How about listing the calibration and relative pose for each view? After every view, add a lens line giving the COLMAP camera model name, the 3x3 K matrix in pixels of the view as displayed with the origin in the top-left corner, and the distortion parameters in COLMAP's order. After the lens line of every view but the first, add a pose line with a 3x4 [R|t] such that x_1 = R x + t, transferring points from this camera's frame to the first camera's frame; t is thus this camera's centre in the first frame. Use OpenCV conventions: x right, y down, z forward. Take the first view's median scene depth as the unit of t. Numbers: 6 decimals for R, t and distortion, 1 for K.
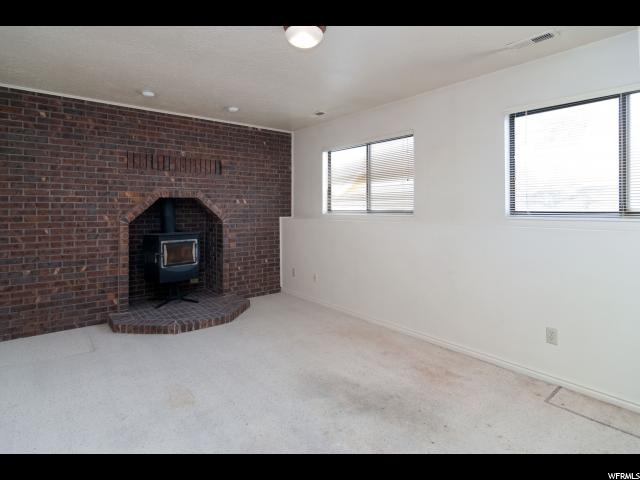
lens RADIAL K [[357.0, 0, 320.7], [0, 357.0, 208.3], [0, 0, 1]] dist [0.002111, 0.001068]
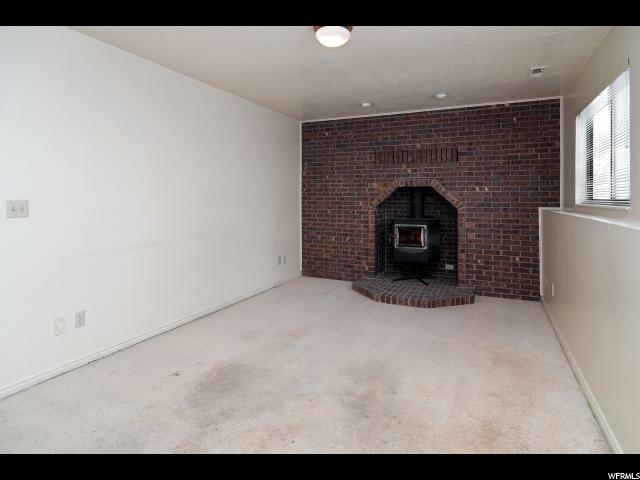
lens RADIAL K [[358.5, 0, 320.3], [0, 358.5, 196.8], [0, 0, 1]] dist [0.000942, 0.000274]
pose [[0.436869, 0.002179, -0.899523, 0.491735], [-0.003029, 0.999995, 0.000951, 0.001814], [0.899520, 0.002309, 0.436873, 0.260328]]
